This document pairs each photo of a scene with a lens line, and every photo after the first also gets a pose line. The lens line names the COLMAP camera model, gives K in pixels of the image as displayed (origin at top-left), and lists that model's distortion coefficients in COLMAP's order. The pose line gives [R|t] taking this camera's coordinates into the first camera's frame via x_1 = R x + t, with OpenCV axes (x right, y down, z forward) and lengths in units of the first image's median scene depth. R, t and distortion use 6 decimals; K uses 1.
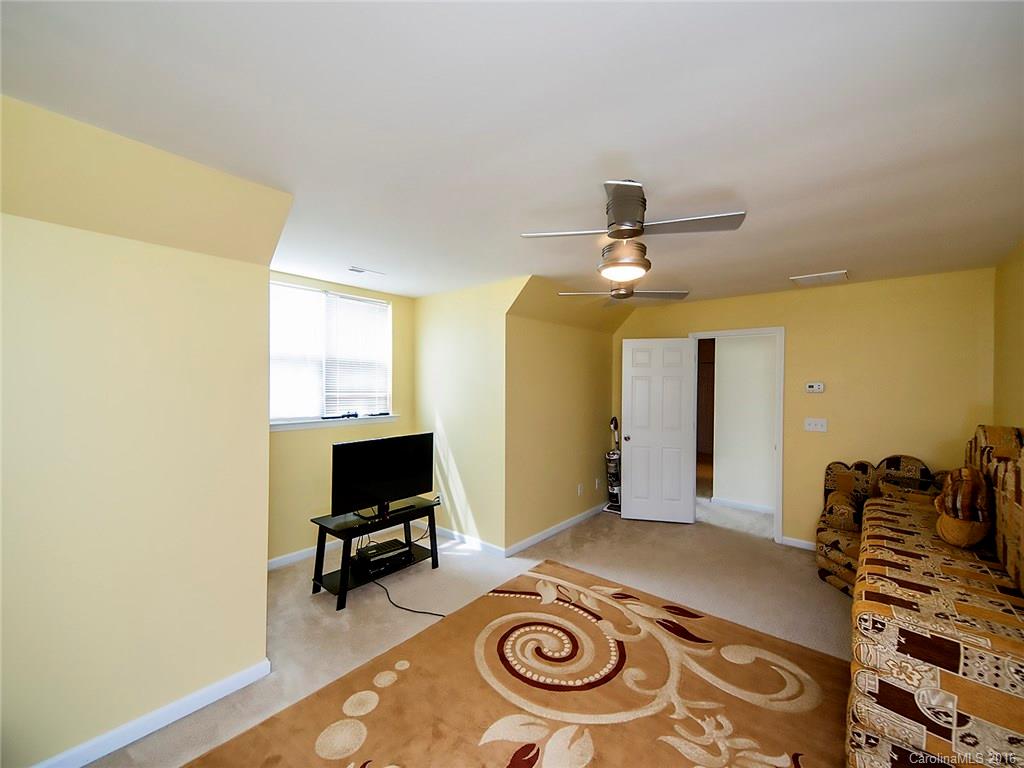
lens RADIAL K [[418.6, 0, 505.6], [0, 418.6, 380.6], [0, 0, 1]] dist [0.014079, -0.006090]
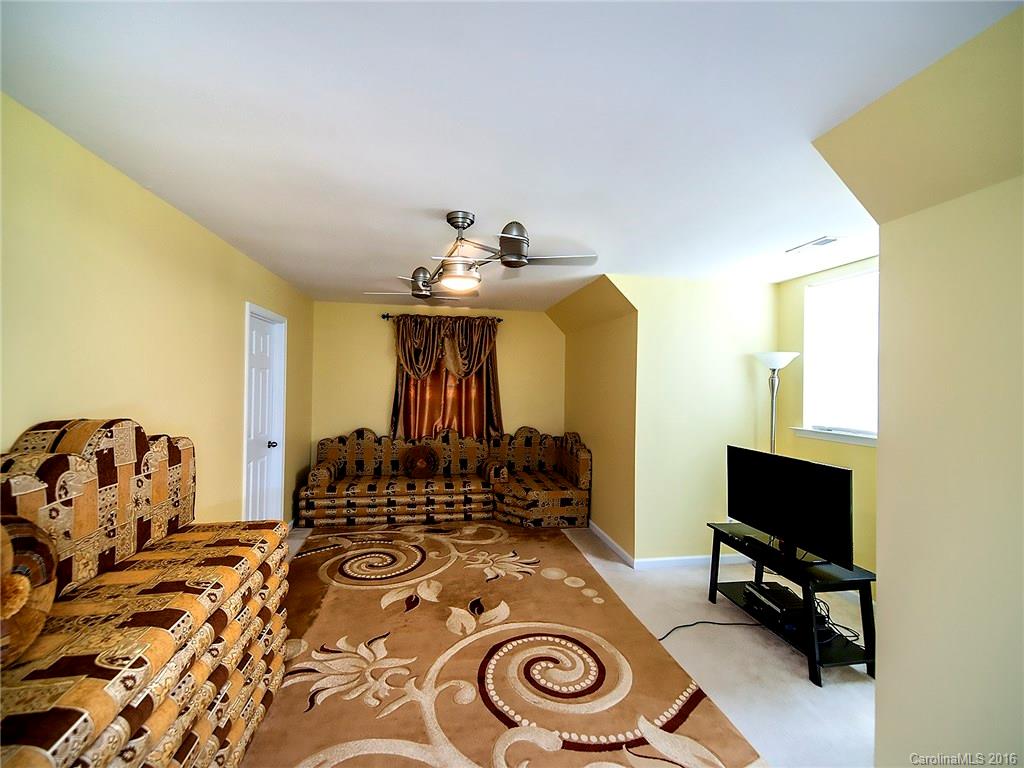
lens RADIAL K [[418.6, 0, 506.1], [0, 418.6, 381.2], [0, 0, 1]] dist [0.014079, -0.006090]
pose [[-0.632650, -0.016171, -0.774269, 0.834760], [-0.021597, 0.999762, -0.003233, 0.014020], [0.774136, 0.014677, -0.632849, 1.409132]]
